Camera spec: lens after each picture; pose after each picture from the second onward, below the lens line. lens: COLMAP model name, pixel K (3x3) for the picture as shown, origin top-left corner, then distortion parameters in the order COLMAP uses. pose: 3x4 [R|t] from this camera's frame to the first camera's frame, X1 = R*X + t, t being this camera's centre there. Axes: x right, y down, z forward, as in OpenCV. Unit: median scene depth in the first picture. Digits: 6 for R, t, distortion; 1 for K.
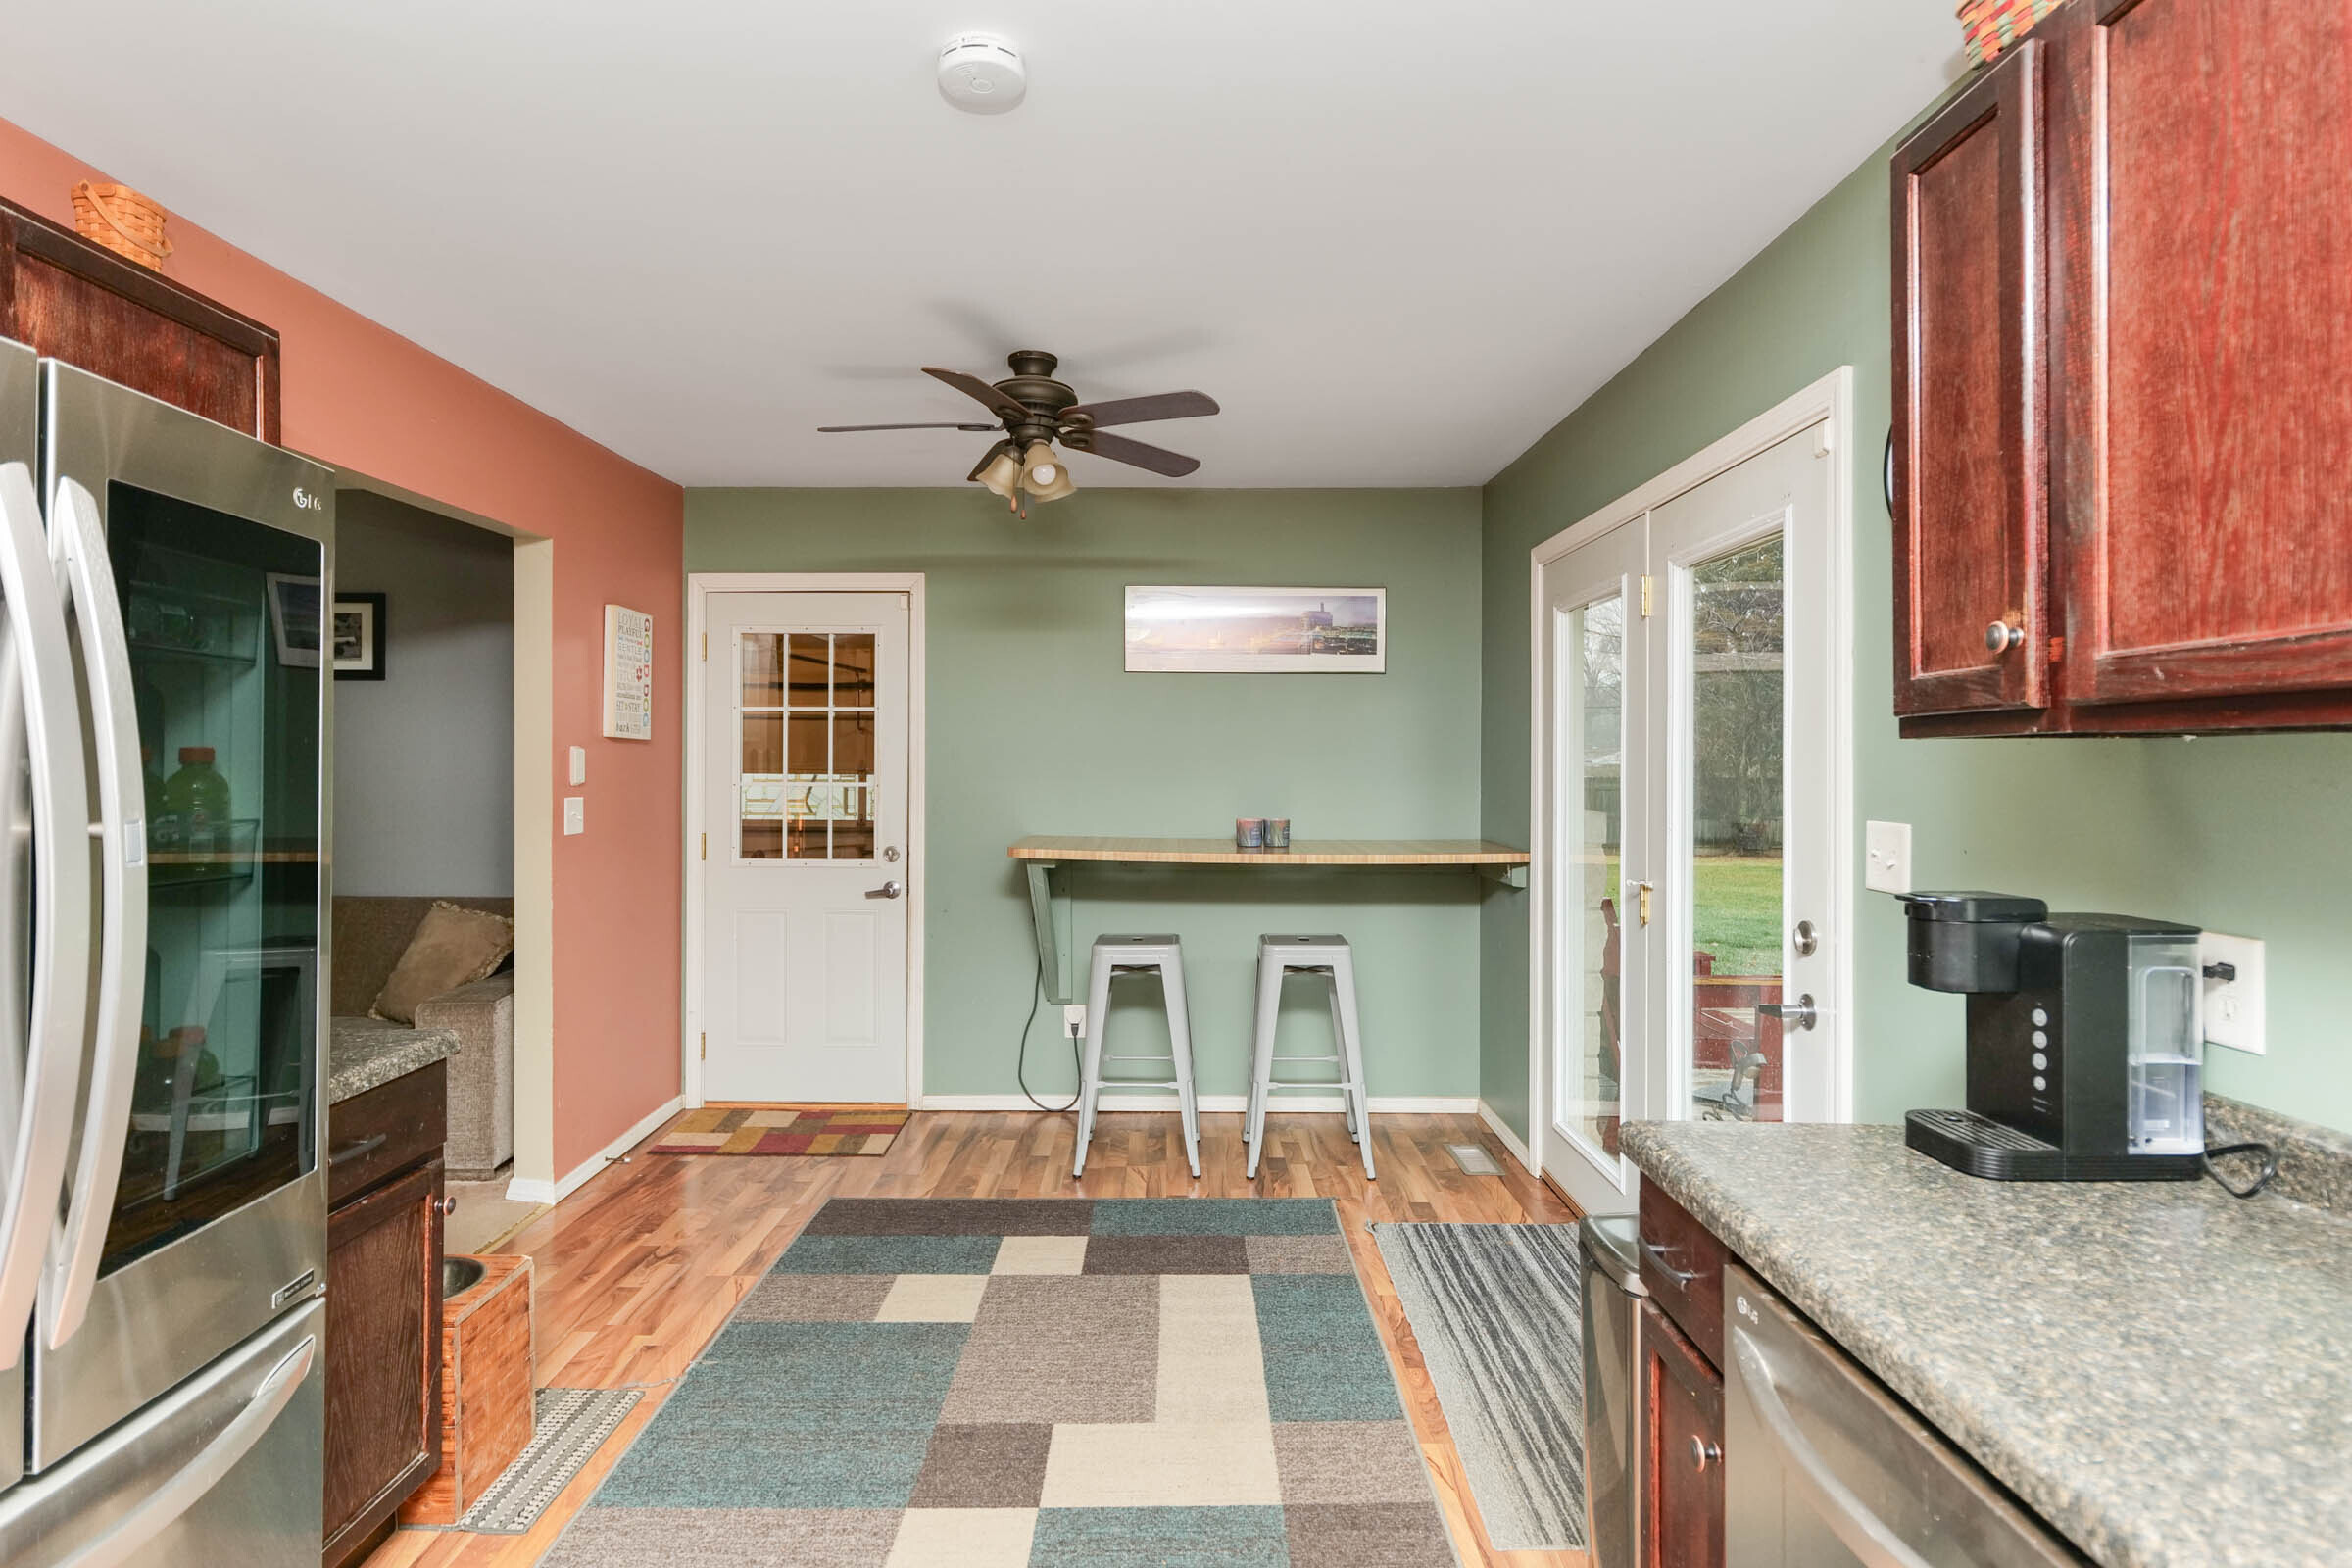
lens RADIAL K [[1253.7, 0, 1139.4], [0, 1253.7, 767.3], [0, 0, 1]] dist [0.000693, -0.000723]
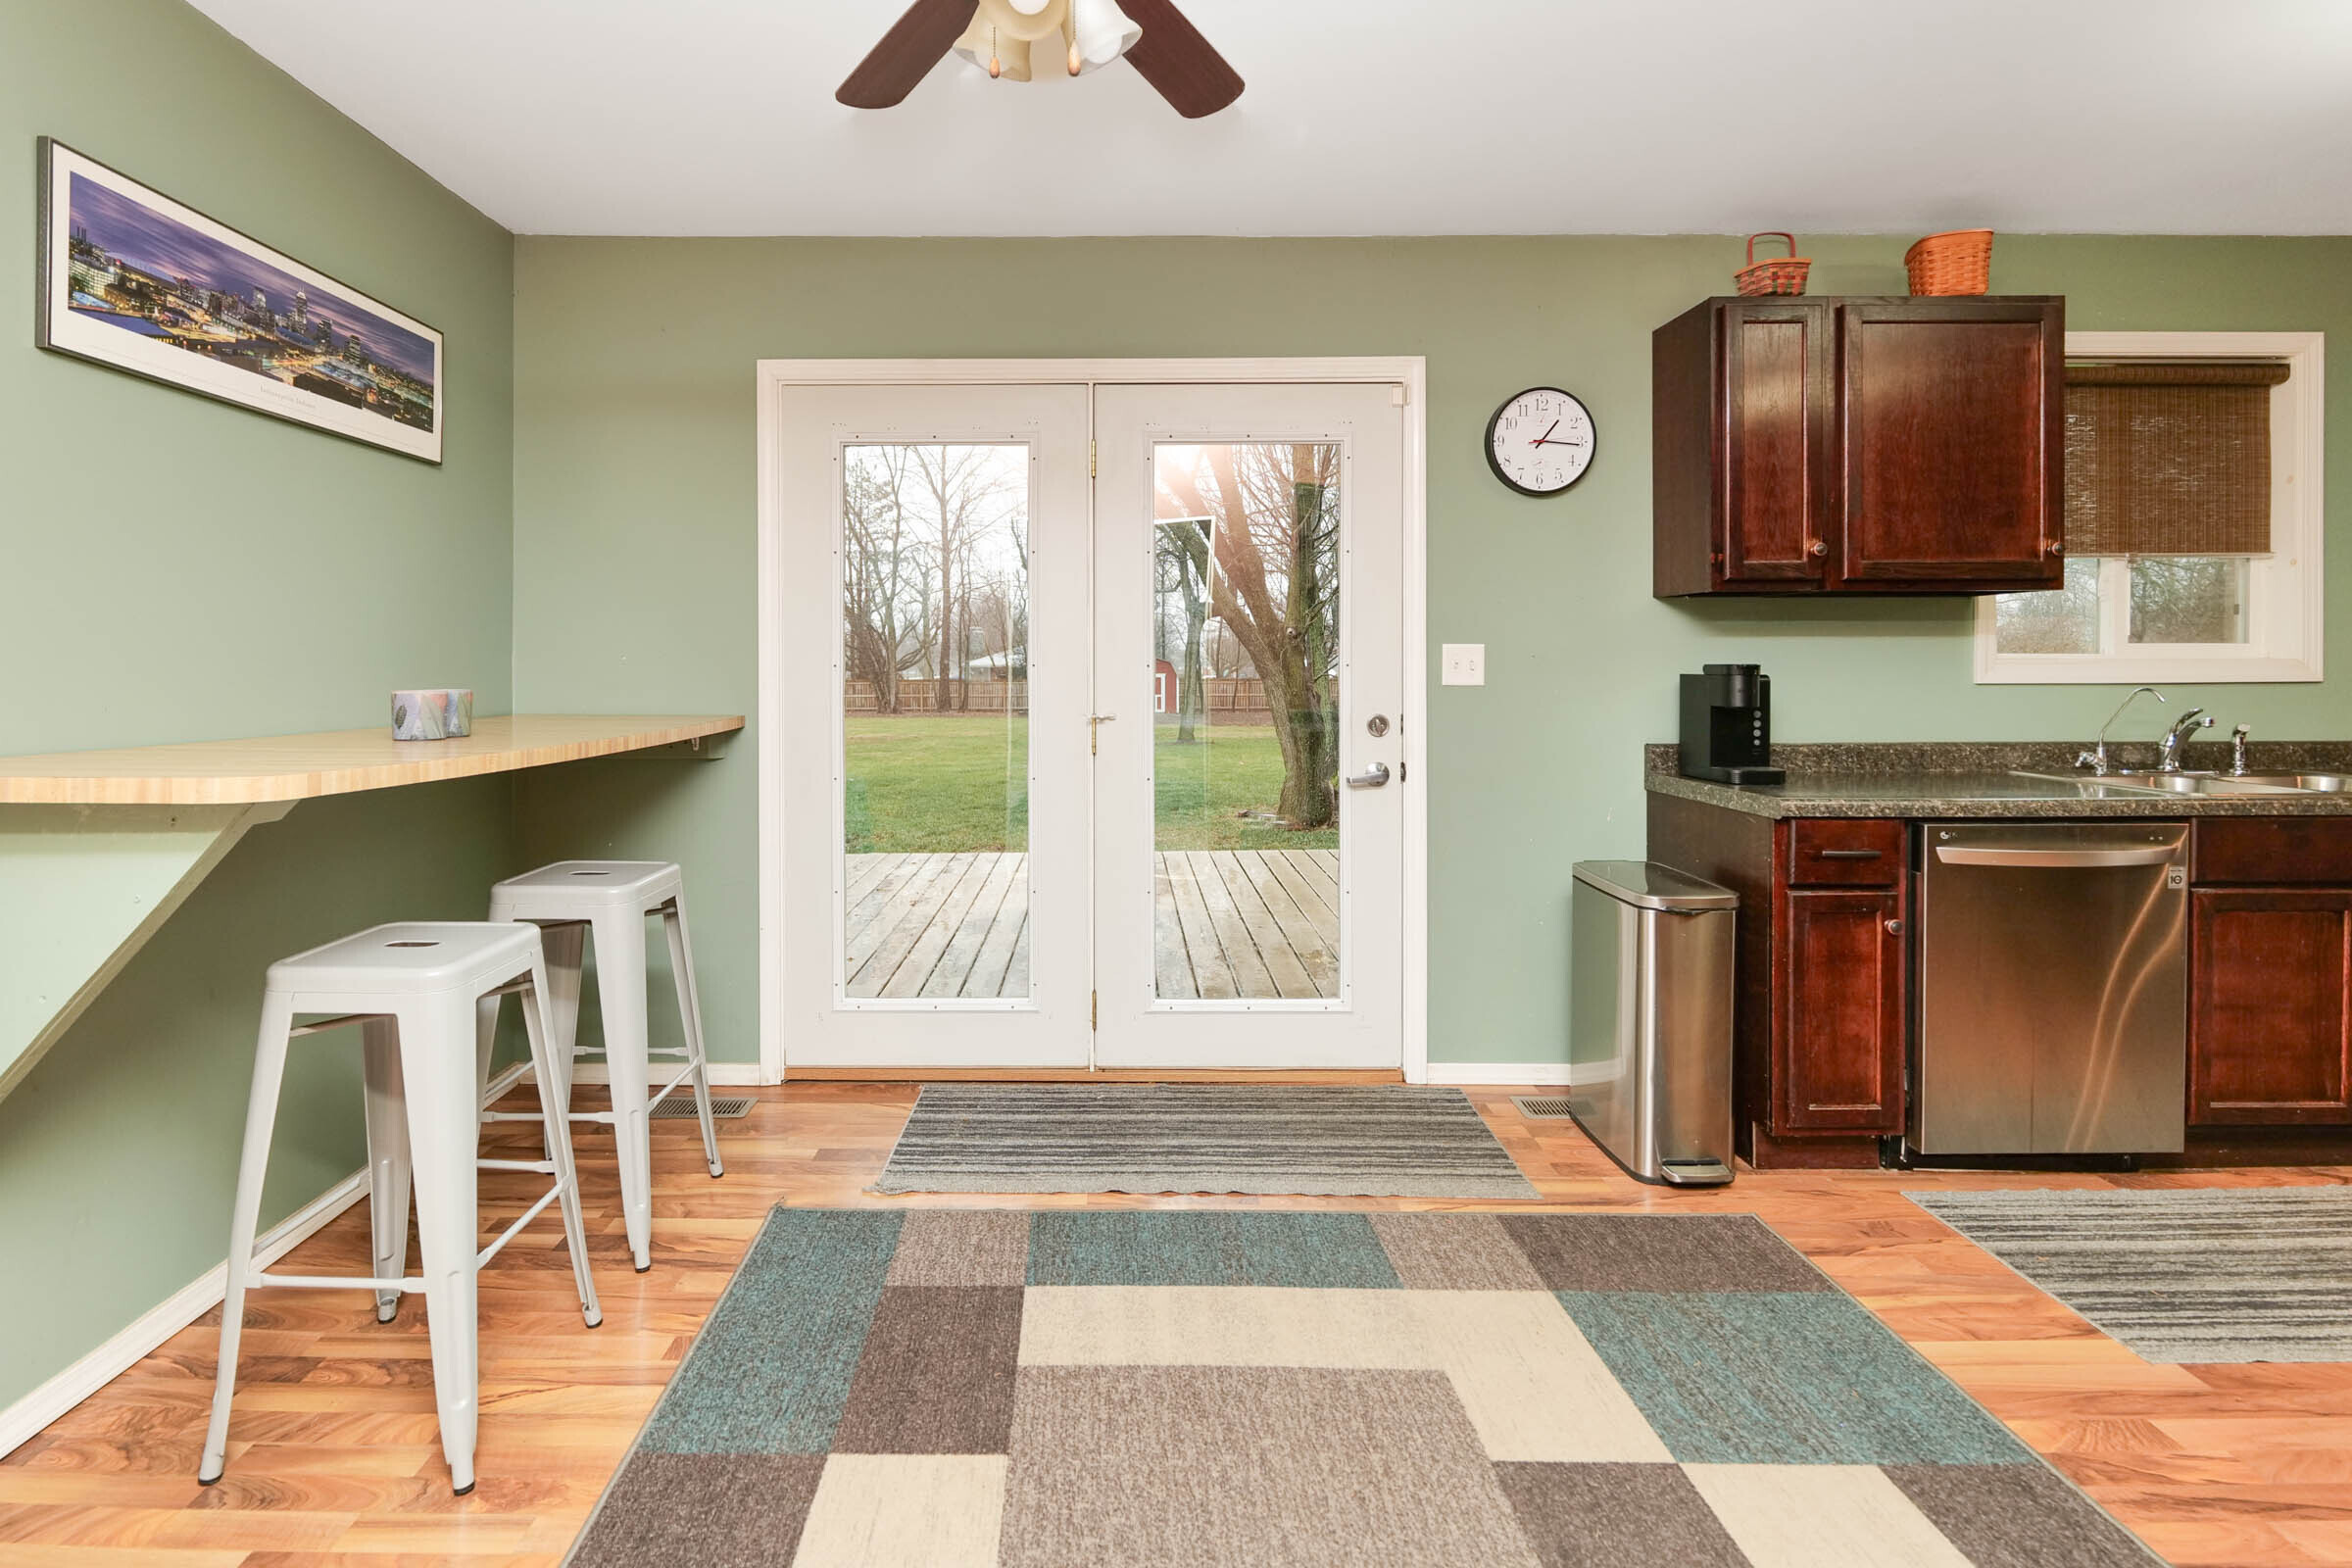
lens RADIAL K [[1038.2, 0, 1116.3], [0, 1038.2, 668.4], [0, 0, 1]] dist [-0.012384, 0.001518]
pose [[-0.015666, -0.008554, 0.999841, -0.508200], [0.004353, 0.999953, 0.008623, 0.040511], [-0.999868, 0.004488, -0.015628, 0.959868]]
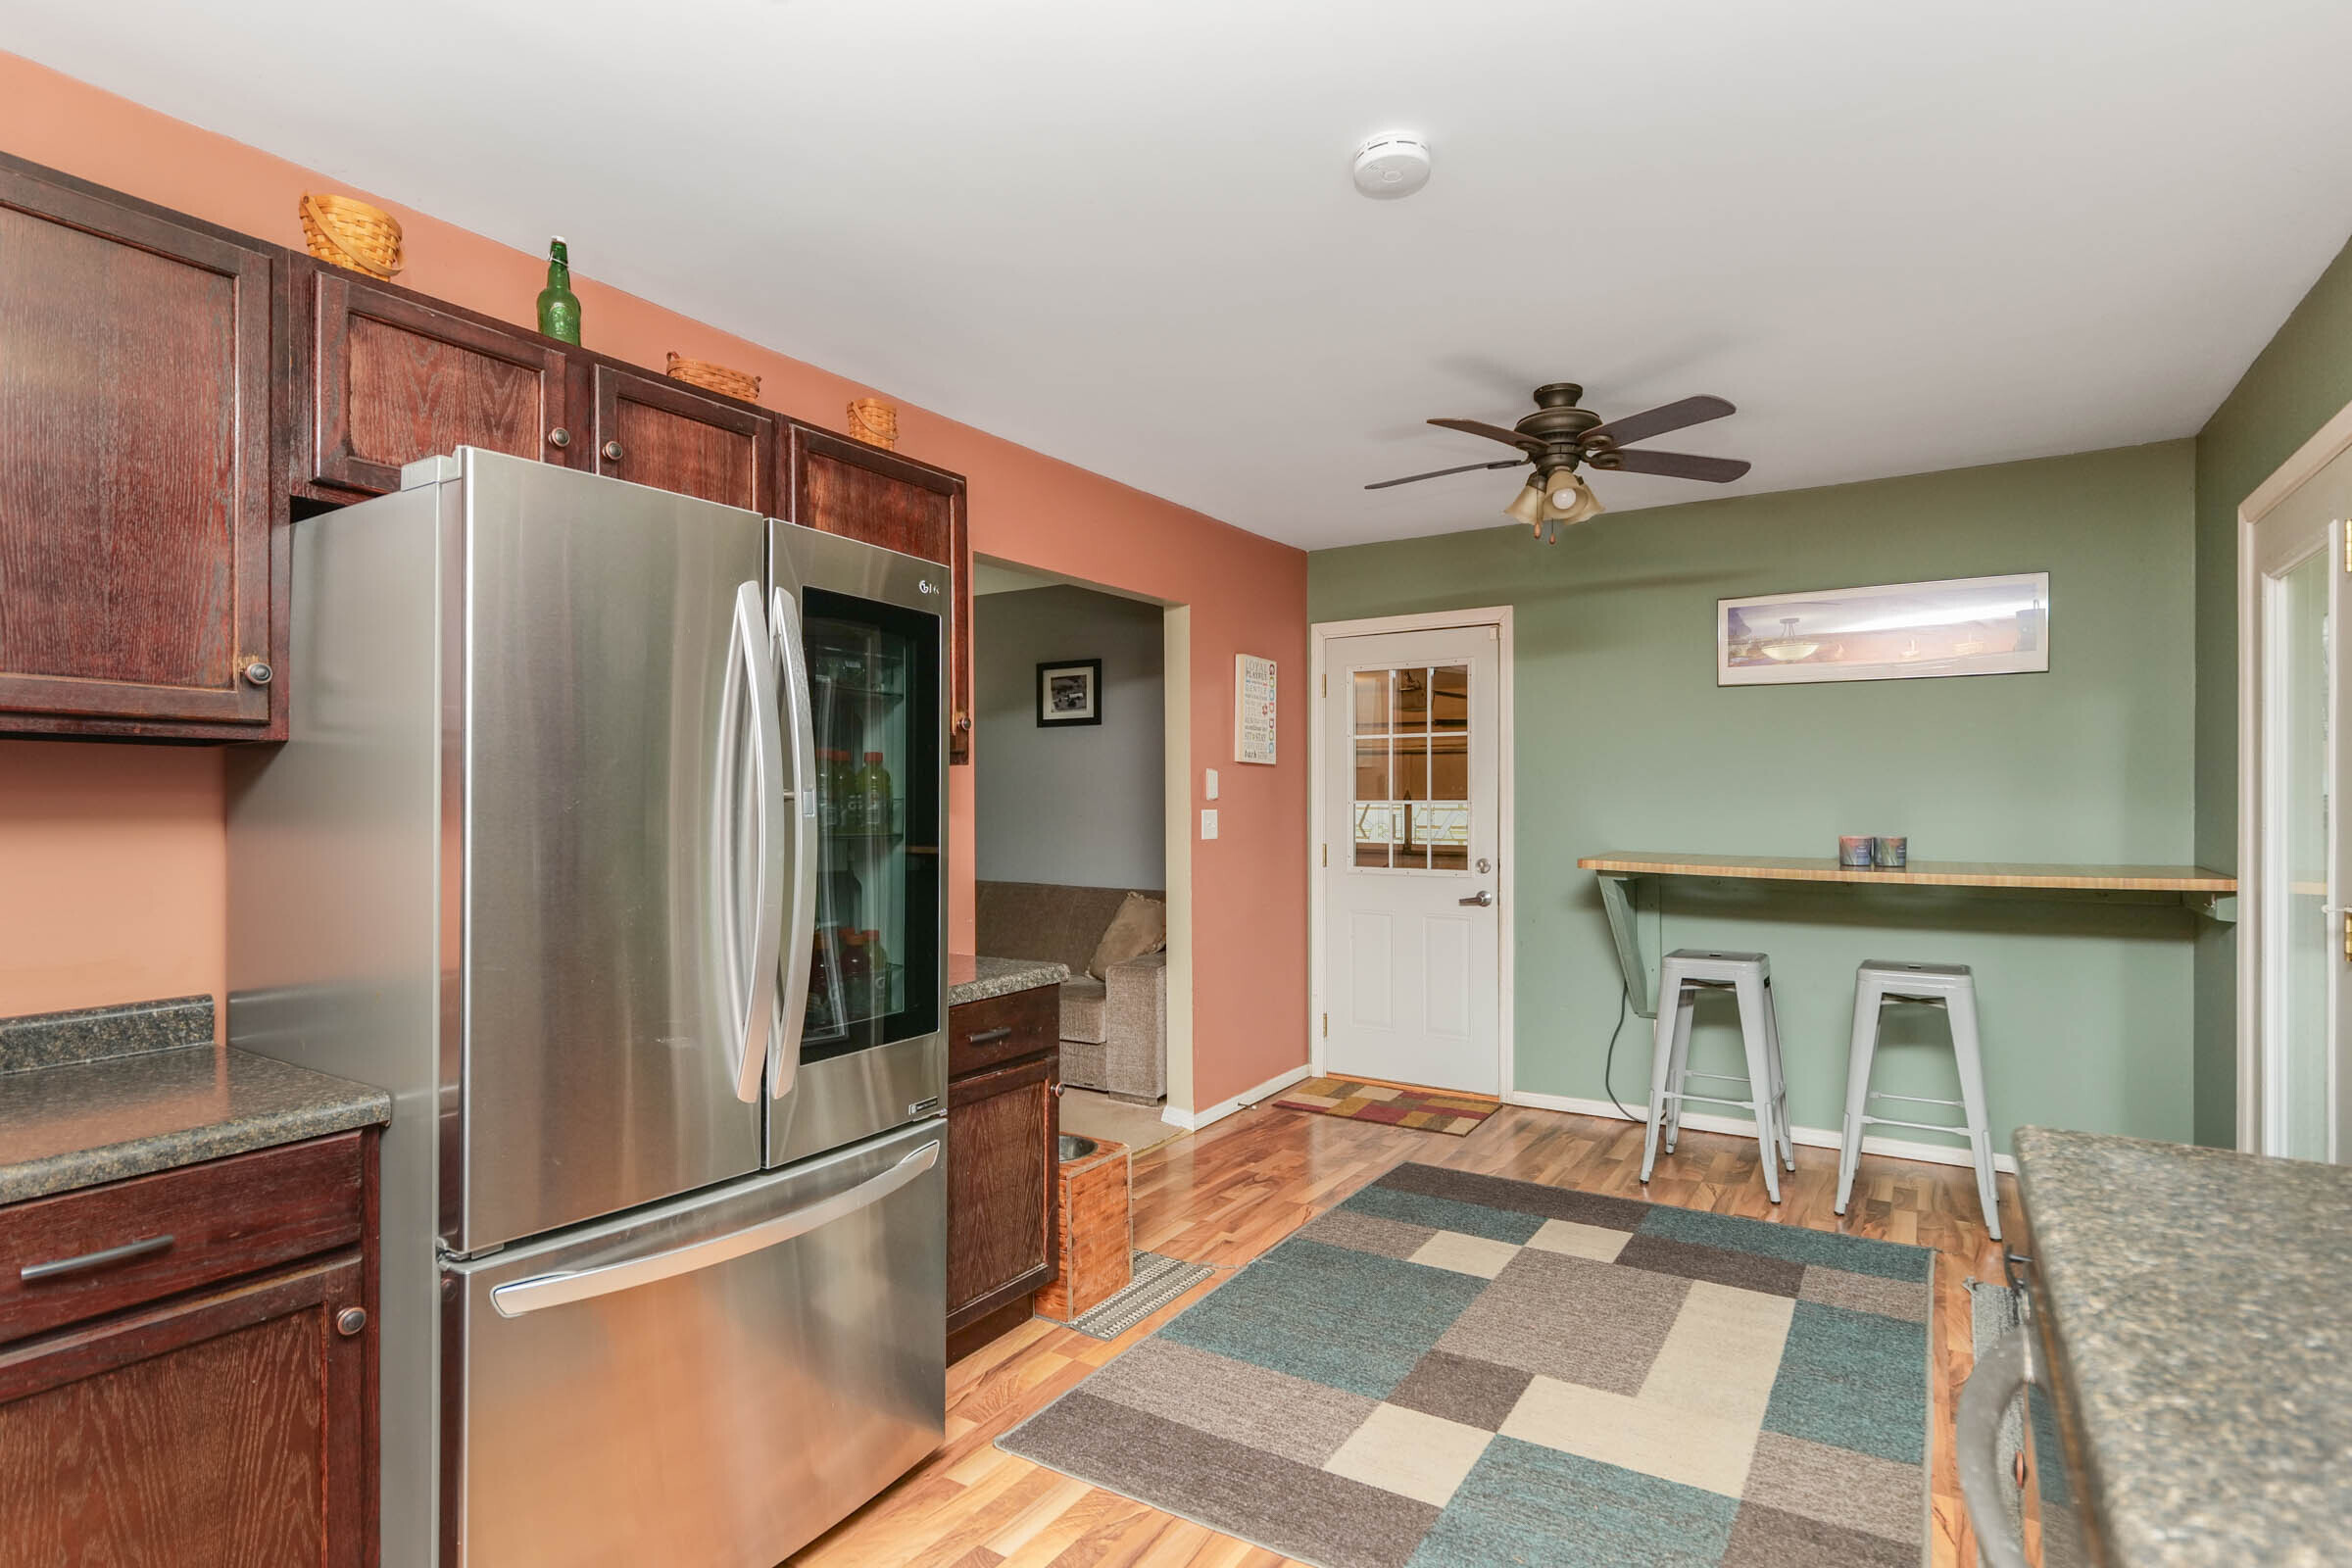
lens RADIAL K [[1174.8, 0, 1151.9], [0, 1174.8, 815.1], [0, 0, 1]] dist [0.004633, -0.000382]
pose [[0.846558, 0.002080, -0.532293, 0.149225], [0.002530, 0.999965, 0.007931, 0.023395], [0.532291, -0.008060, 0.846523, -0.028292]]
